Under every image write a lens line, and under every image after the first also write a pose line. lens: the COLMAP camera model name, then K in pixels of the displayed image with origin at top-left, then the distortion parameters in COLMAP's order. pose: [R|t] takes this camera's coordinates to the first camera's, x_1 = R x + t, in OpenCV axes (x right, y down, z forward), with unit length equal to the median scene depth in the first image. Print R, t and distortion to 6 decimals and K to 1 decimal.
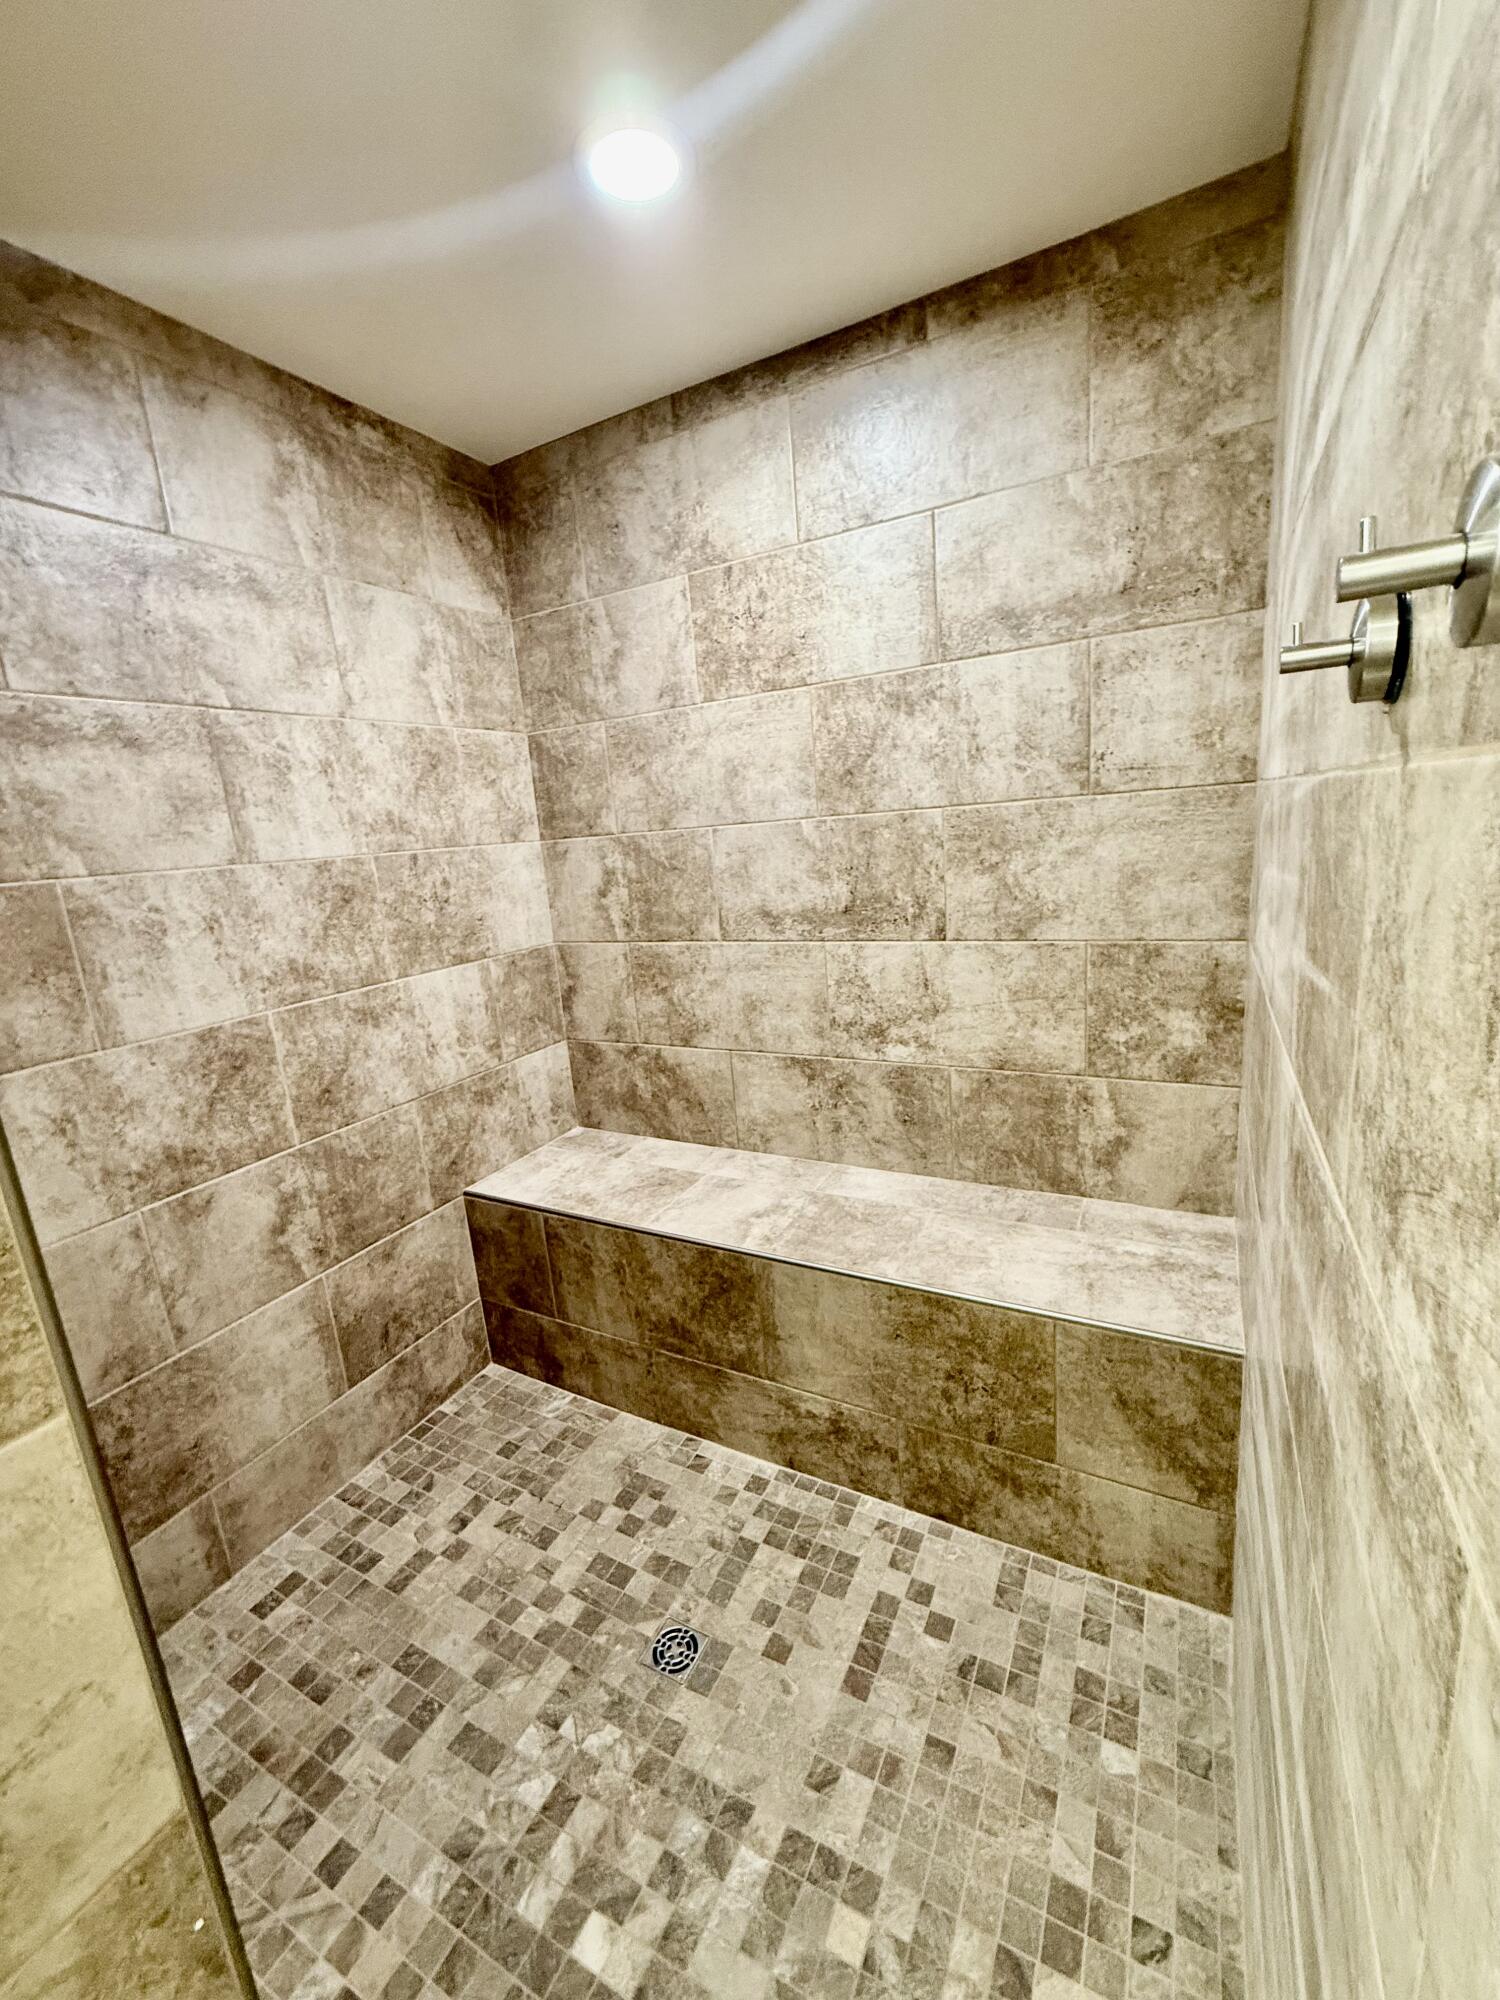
lens RADIAL K [[805.7, 0, 751.5], [0, 805.7, 1000.0], [0, 0, 1]] dist [-0.001005, 0.000108]
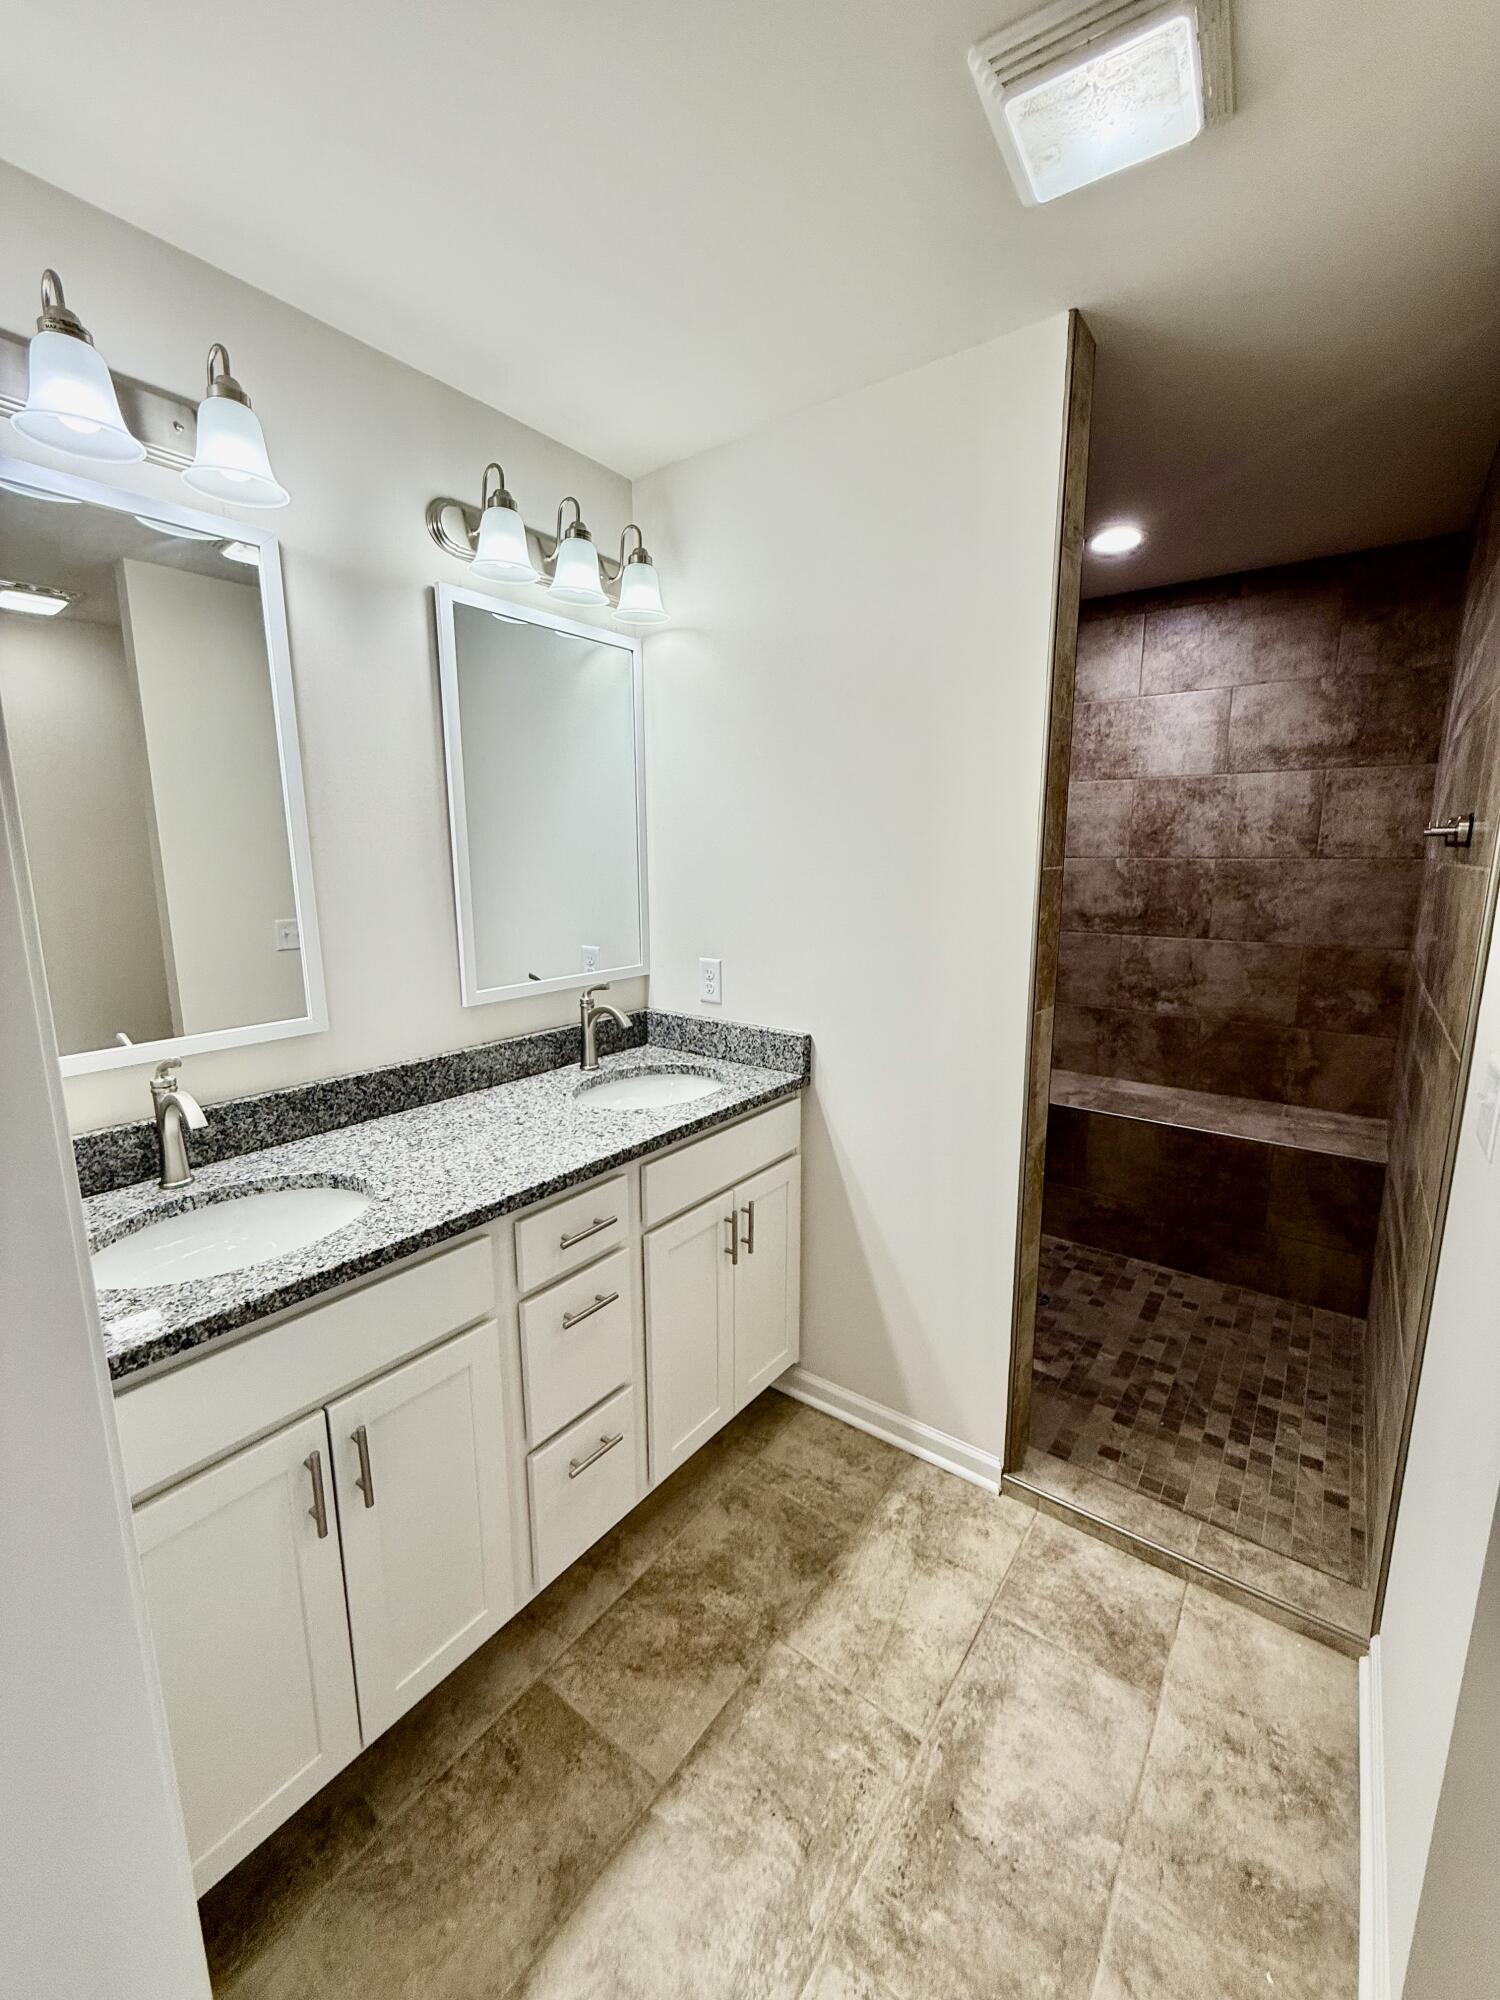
lens RADIAL K [[805.7, 0, 748.3], [0, 805.7, 998.7], [0, 0, 1]] dist [-0.001005, 0.000108]
pose [[0.984921, 0.102042, -0.139706, -0.474581], [-0.105811, 0.994189, -0.019803, 0.193260], [0.136873, 0.034287, 0.989995, -0.806244]]
